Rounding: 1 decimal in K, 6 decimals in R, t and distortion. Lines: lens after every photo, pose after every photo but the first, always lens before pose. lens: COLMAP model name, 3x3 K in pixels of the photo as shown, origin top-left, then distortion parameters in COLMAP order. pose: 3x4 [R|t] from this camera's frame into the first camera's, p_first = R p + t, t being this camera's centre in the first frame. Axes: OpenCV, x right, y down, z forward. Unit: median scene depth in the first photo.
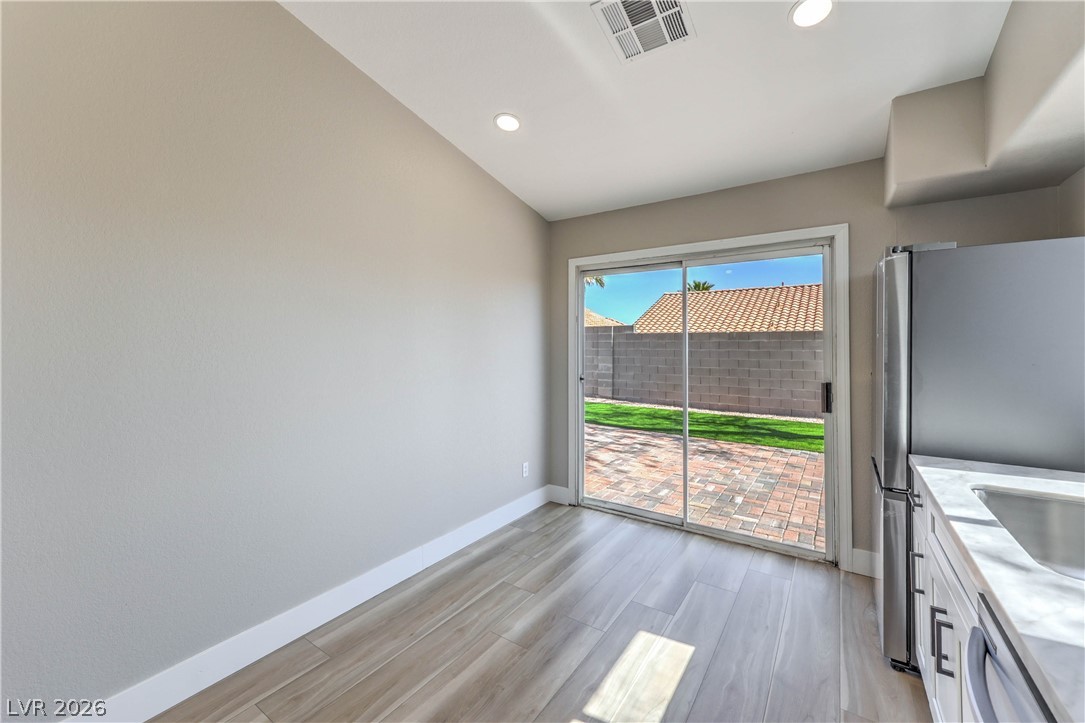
lens RADIAL K [[435.9, 0, 541.7], [0, 435.9, 340.2], [0, 0, 1]] dist [-0.000712, -0.000117]
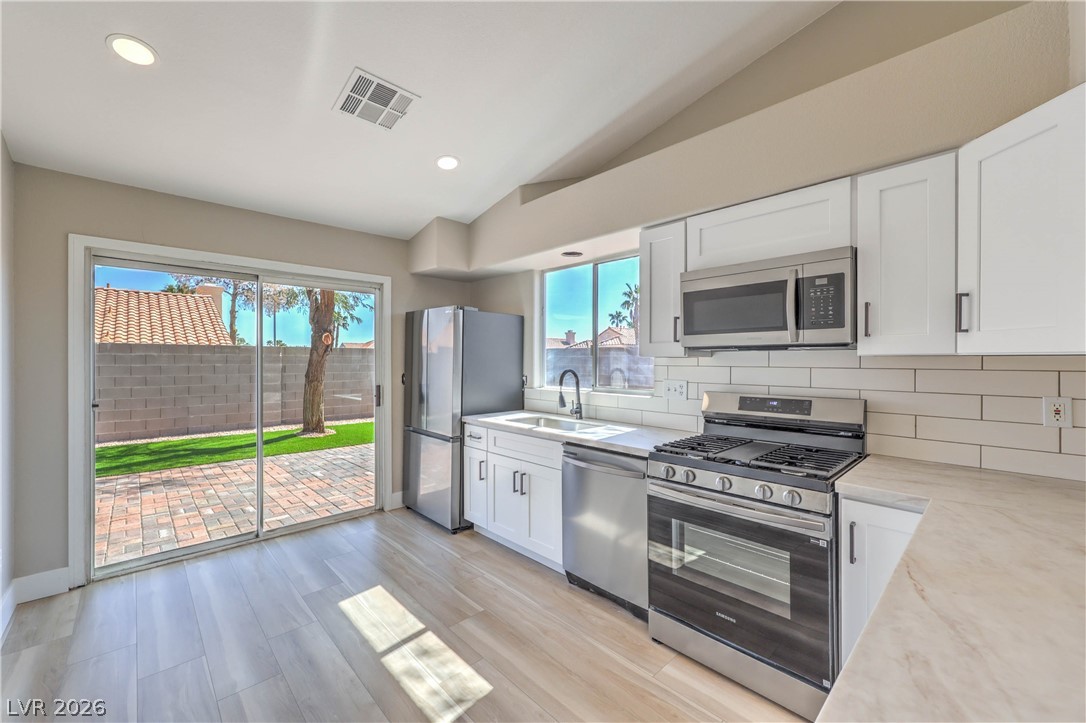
lens RADIAL K [[430.6, 0, 541.5], [0, 430.6, 359.7], [0, 0, 1]] dist [0.000757, 0.000142]
pose [[0.216137, -0.000329, 0.976363, -0.567710], [-0.011100, 0.999934, 0.002794, 0.003879], [-0.976300, -0.011442, 0.216119, 0.162152]]
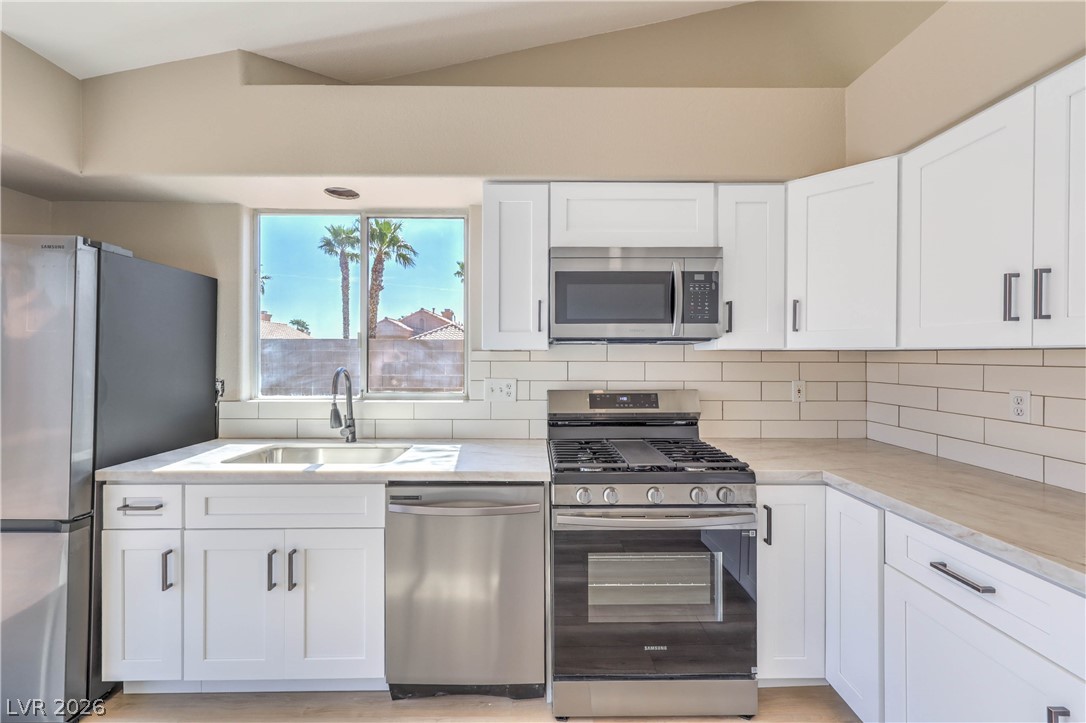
lens RADIAL K [[444.6, 0, 538.3], [0, 444.6, 356.9], [0, 0, 1]] dist [0.003035, 0.000265]
pose [[-0.564216, -0.002691, 0.825623, -0.278241], [-0.010370, 0.999939, -0.003827, 0.011377], [-0.825562, -0.010721, -0.564209, 0.478242]]
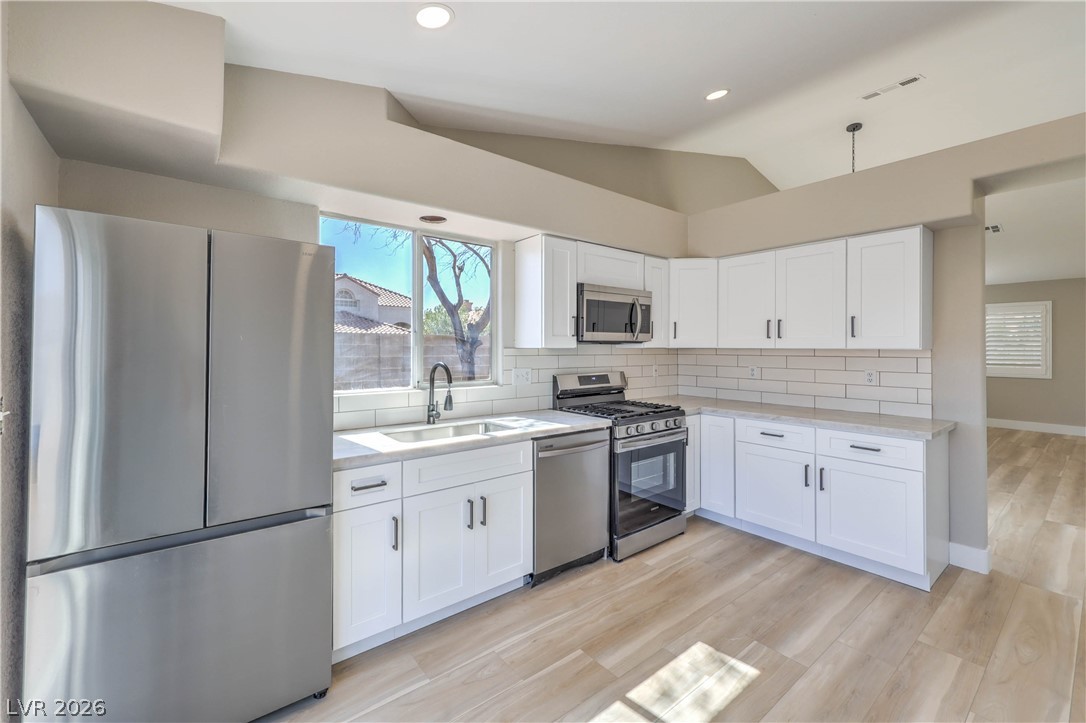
lens RADIAL K [[443.9, 0, 531.1], [0, 443.9, 345.8], [0, 0, 1]] dist [0.001404, 0.000295]
pose [[-0.949781, 0.000692, 0.312915, 0.055005], [-0.004704, 0.999853, -0.016490, 0.010251], [-0.312880, -0.017133, -0.949638, 1.138176]]
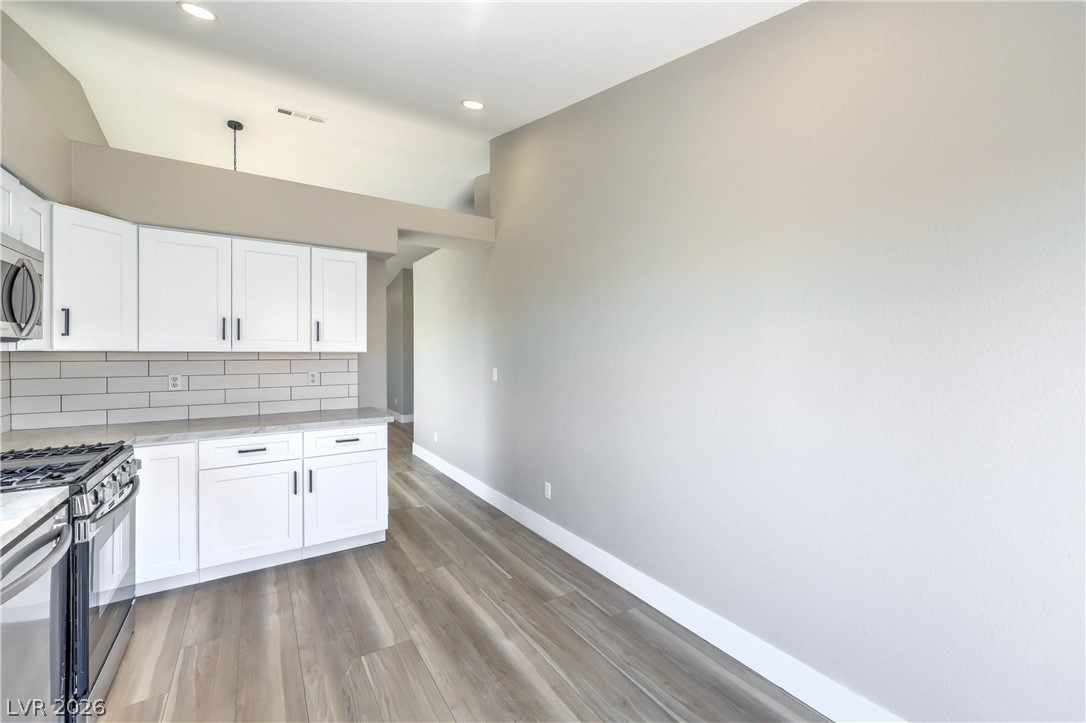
lens RADIAL K [[444.6, 0, 543.0], [0, 444.6, 351.9], [0, 0, 1]] dist [0.000015, 0.000004]
pose [[-0.386873, 0.000969, -0.922132, 0.464066], [0.011666, 0.999925, -0.003843, 0.007297], [0.922059, -0.012245, -0.386855, 0.864541]]
